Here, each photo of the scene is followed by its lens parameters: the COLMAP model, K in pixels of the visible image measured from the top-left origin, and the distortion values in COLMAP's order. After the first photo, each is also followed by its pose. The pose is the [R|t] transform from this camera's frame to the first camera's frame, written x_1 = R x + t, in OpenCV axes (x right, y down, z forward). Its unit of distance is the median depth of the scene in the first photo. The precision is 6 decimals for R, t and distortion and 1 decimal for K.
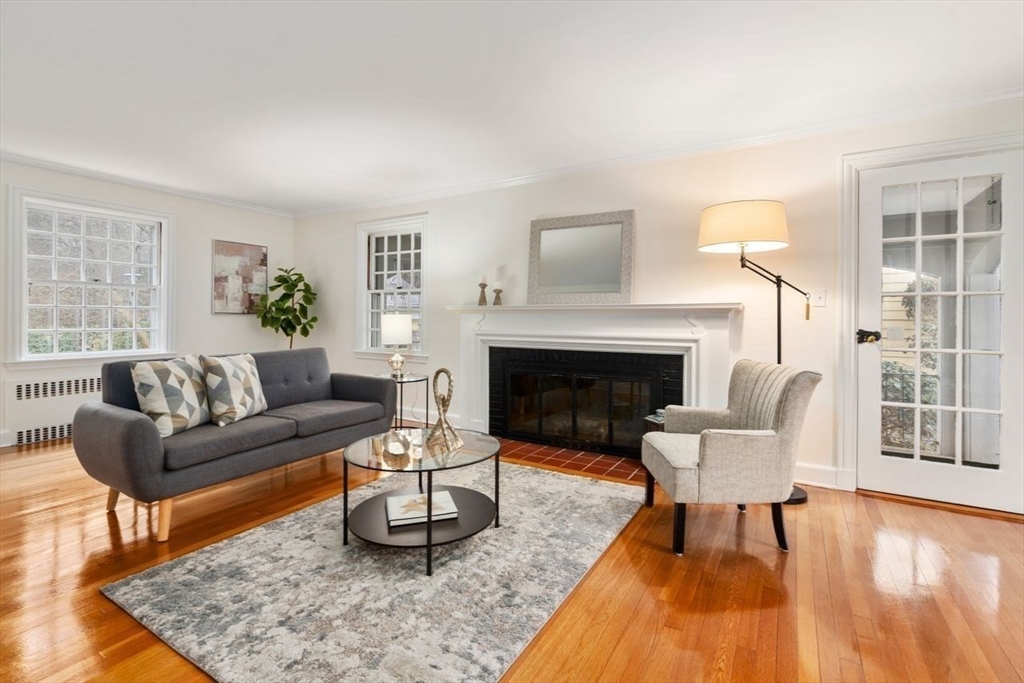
lens RADIAL K [[464.9, 0, 517.5], [0, 464.9, 318.3], [0, 0, 1]] dist [-0.009664, -0.000208]
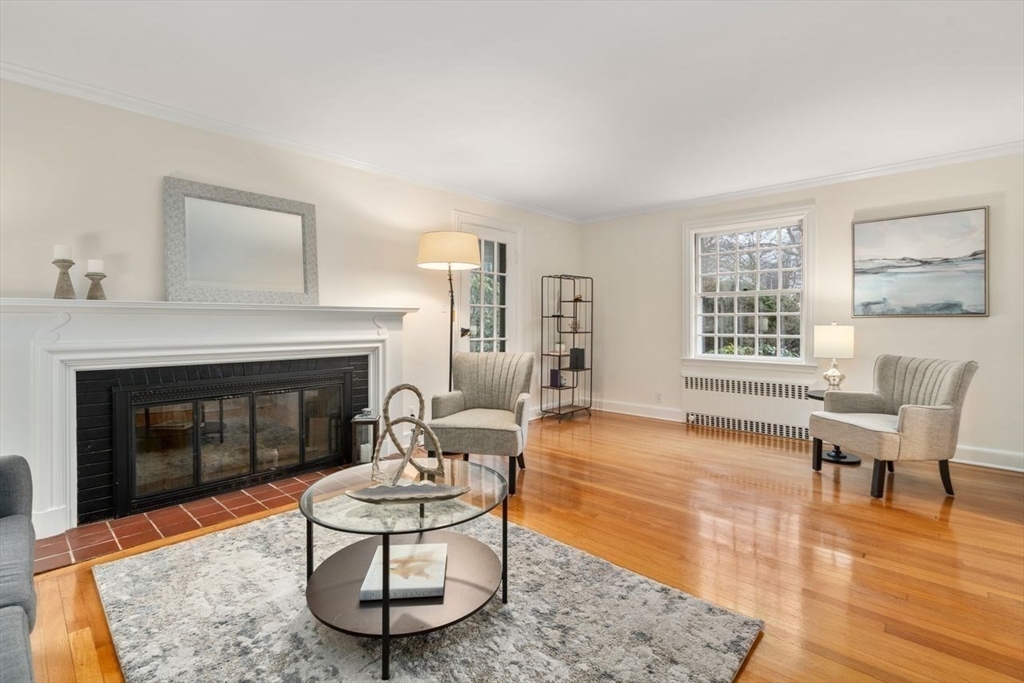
lens RADIAL K [[464.9, 0, 495.0], [0, 464.9, 321.9], [0, 0, 1]] dist [-0.009664, -0.000208]
pose [[0.238599, -0.004492, 0.971108, -0.607080], [0.003725, 0.999986, 0.003711, -0.000218], [-0.971111, 0.002732, 0.238613, 0.451457]]
